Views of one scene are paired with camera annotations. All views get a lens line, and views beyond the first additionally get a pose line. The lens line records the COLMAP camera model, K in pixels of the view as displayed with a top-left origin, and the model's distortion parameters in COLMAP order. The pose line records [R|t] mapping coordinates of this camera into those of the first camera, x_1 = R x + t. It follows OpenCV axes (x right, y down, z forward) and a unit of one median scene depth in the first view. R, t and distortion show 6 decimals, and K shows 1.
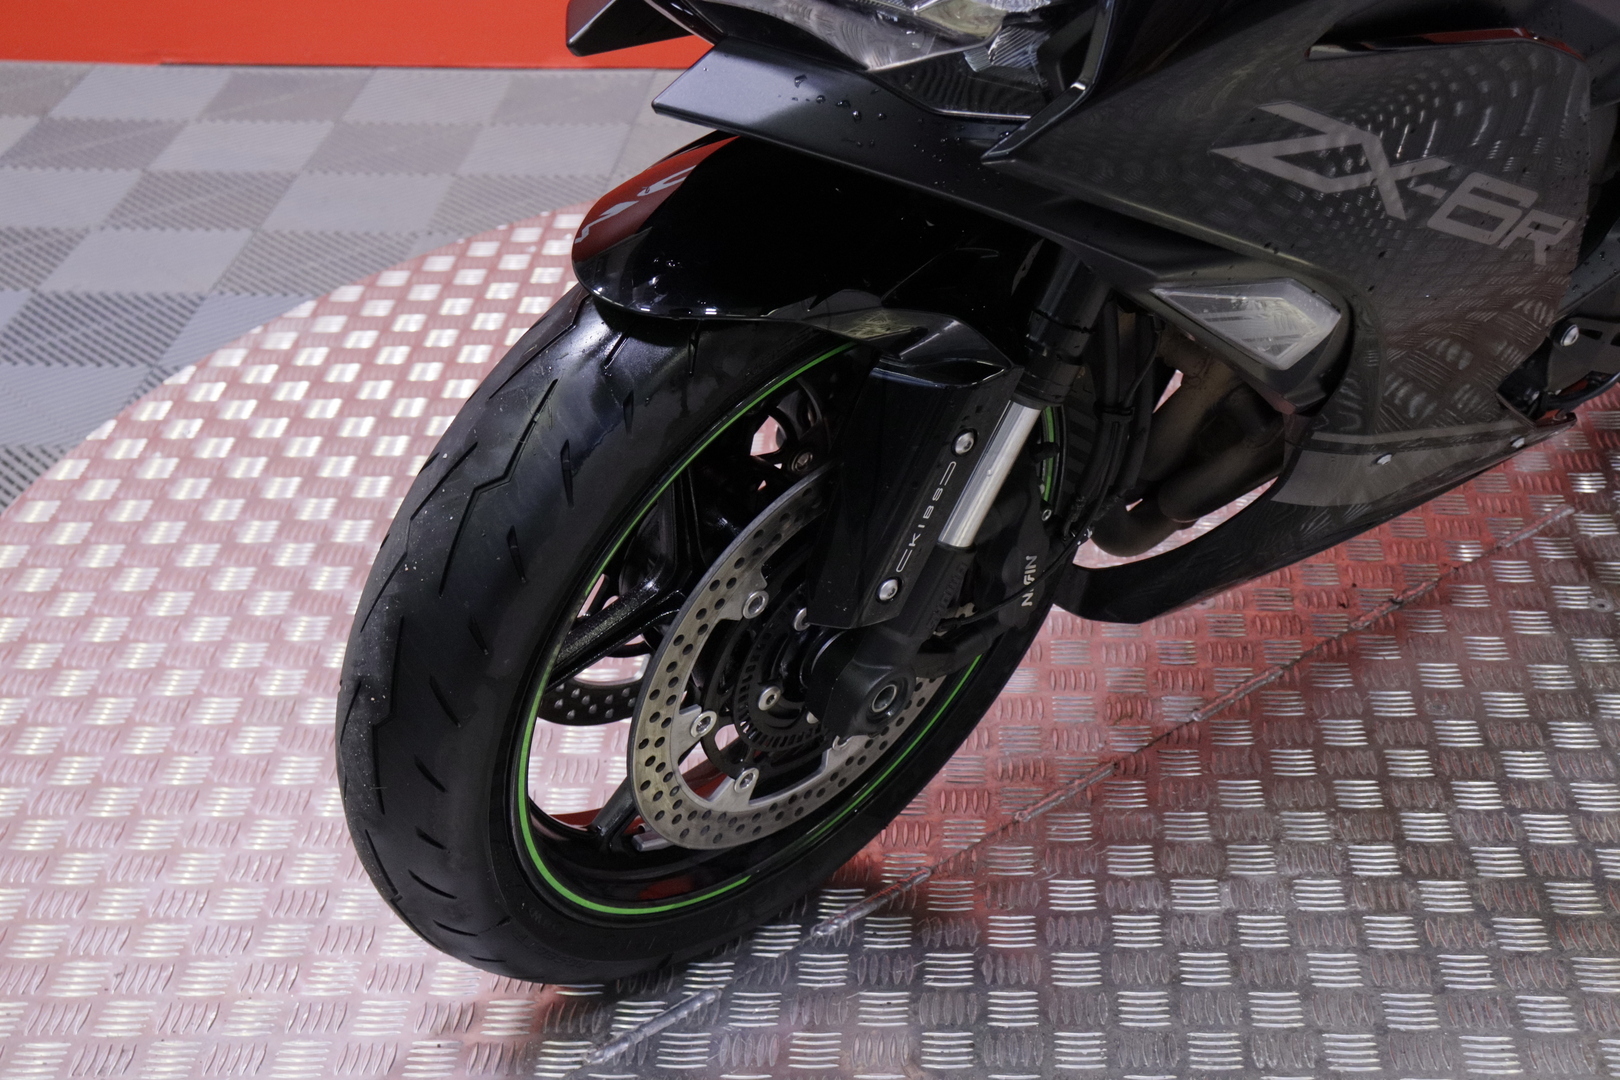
lens RADIAL K [[2621.9, 0, 799.0], [0, 2621.9, 539.8], [0, 0, 1]] dist [0.048396, 0.983186]
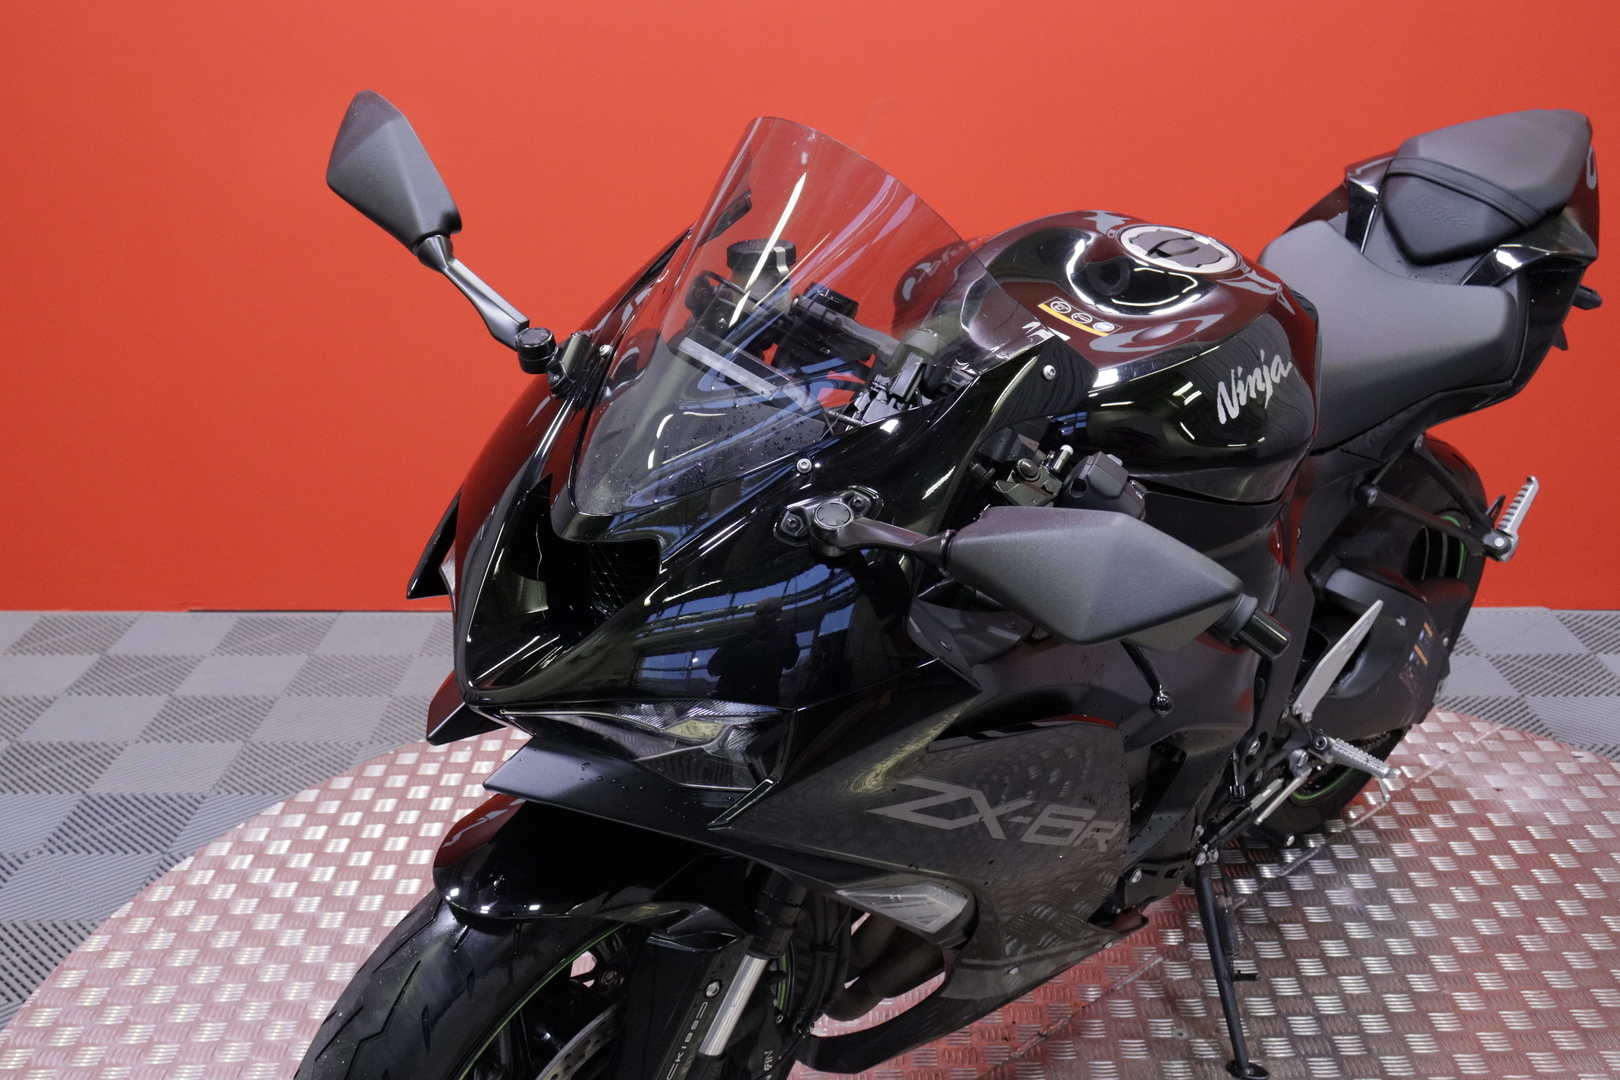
lens RADIAL K [[1893.4, 0, 810.0], [0, 1893.4, 540.0], [0, 0, 1]] dist [-0.019385, 0.195437]
pose [[0.997623, -0.007616, 0.068489, 0.036236], [0.018219, 0.987660, -0.155551, -0.089823], [-0.066459, 0.156429, 0.985451, -0.042035]]
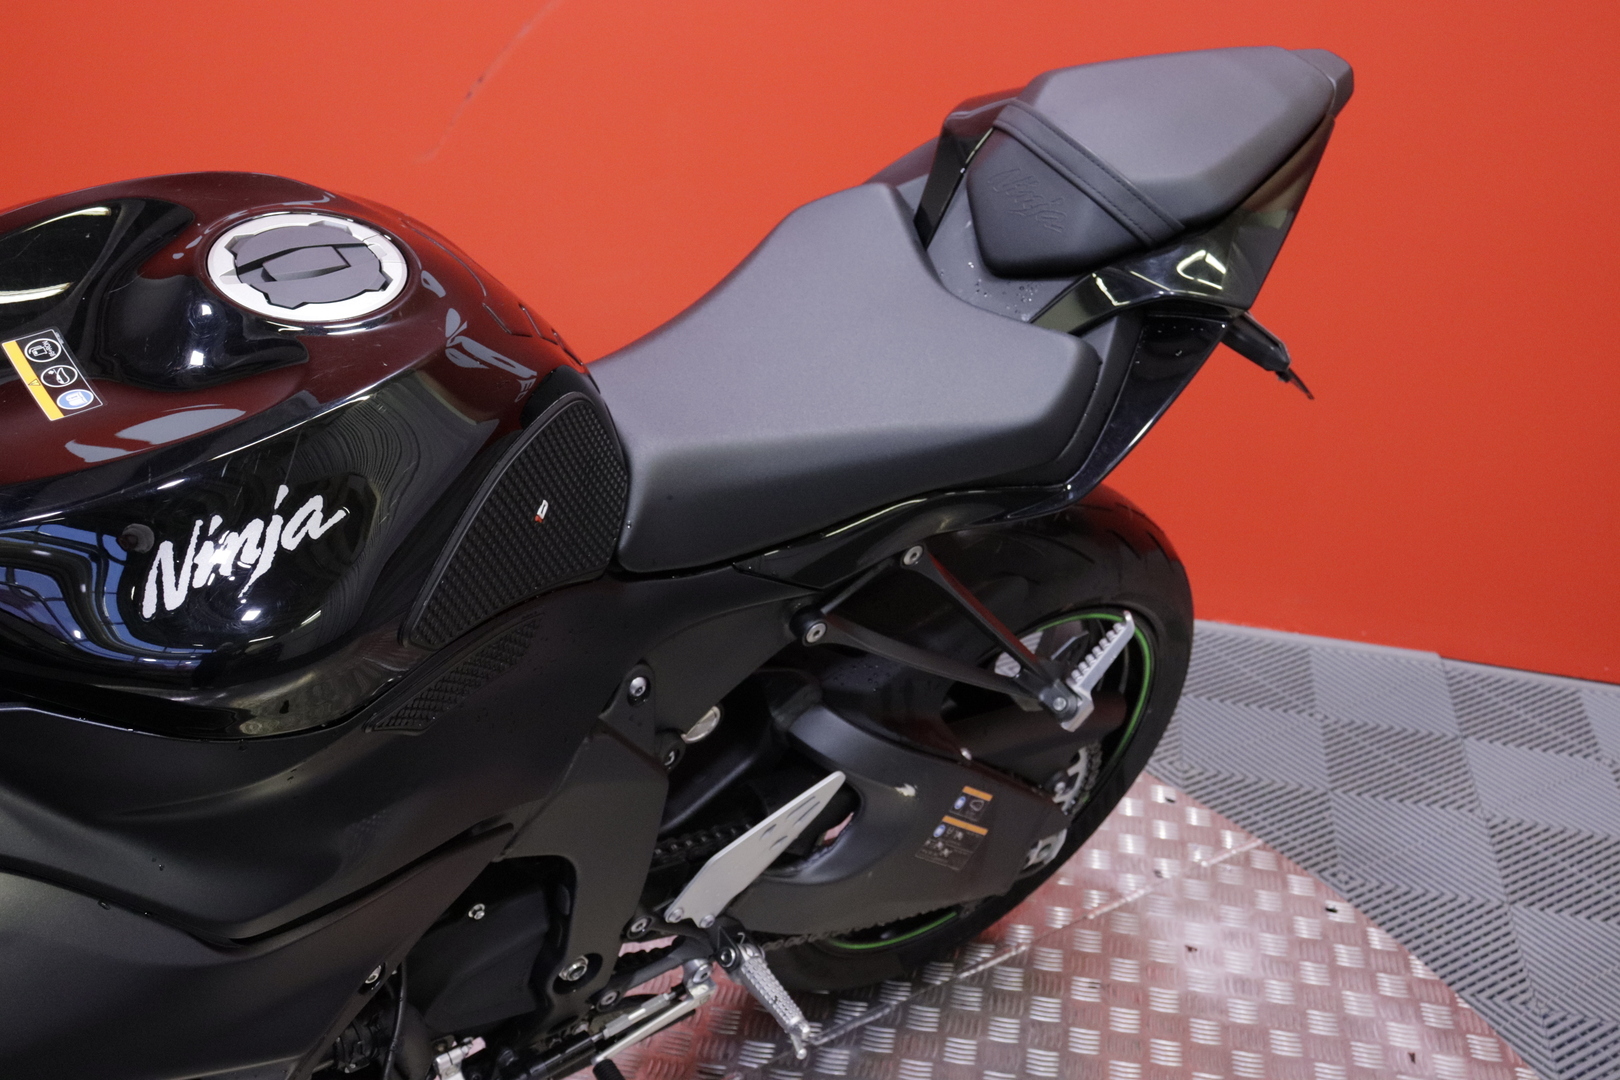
lens RADIAL K [[1893.4, 0, 810.0], [0, 1893.4, 540.0], [0, 0, 1]] dist [-0.019385, 0.195437]
pose [[0.990572, 0.129280, -0.045312, 0.468128], [-0.130319, 0.991255, -0.020761, -0.301638], [0.042232, 0.026470, 0.998757, 0.291162]]
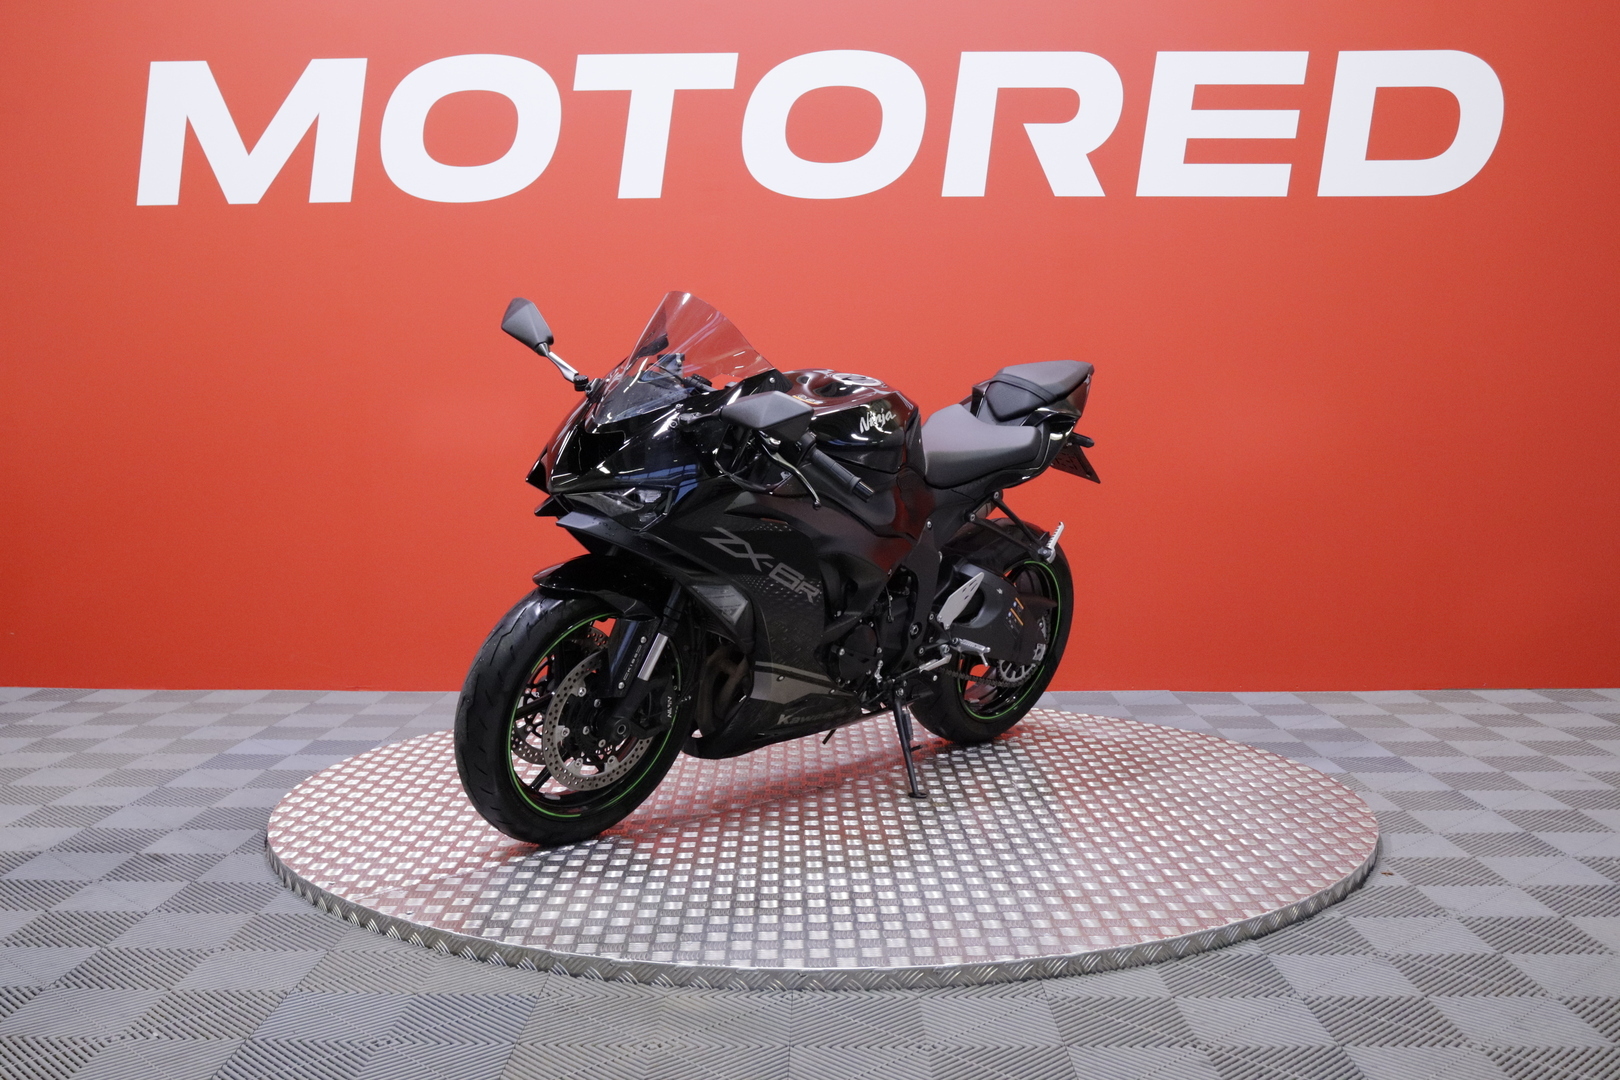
lens RADIAL K [[1825.8, 0, 810.0], [0, 1825.8, 540.0], [0, 0, 1]] dist [0.033926, 0.015199]
pose [[0.997005, 0.010494, 0.076622, 0.073200], [0.020349, 0.920242, -0.390820, 0.612011], [-0.074612, 0.391209, 0.917273, -0.999013]]
